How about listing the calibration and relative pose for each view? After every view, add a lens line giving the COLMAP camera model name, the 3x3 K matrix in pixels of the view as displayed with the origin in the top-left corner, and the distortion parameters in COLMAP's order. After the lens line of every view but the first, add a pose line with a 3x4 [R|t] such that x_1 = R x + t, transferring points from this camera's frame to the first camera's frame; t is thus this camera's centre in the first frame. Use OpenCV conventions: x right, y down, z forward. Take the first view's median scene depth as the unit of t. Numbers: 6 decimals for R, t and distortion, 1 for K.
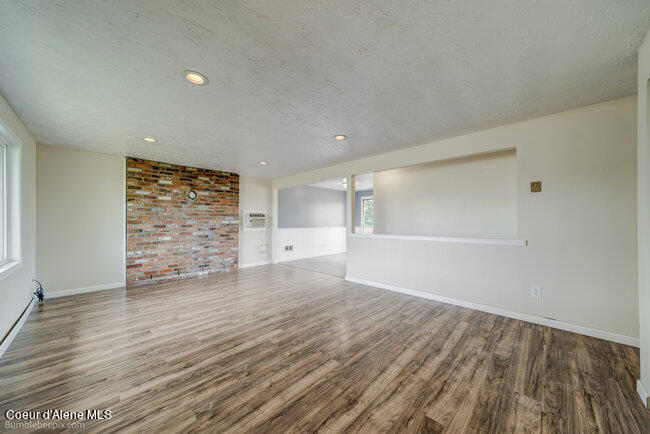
lens RADIAL K [[225.3, 0, 324.9], [0, 225.3, 220.3], [0, 0, 1]] dist [0.007397, -0.000028]
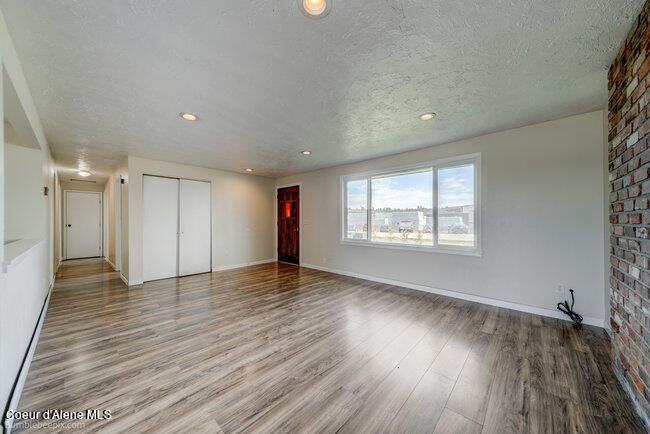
lens RADIAL K [[225.3, 0, 324.9], [0, 225.3, 220.3], [0, 0, 1]] dist [0.007397, -0.000028]
pose [[-0.999429, 0.002591, -0.033702, -0.465027], [0.002903, 0.999953, -0.009238, 0.018316], [0.033677, -0.009331, -0.999389, 2.172921]]
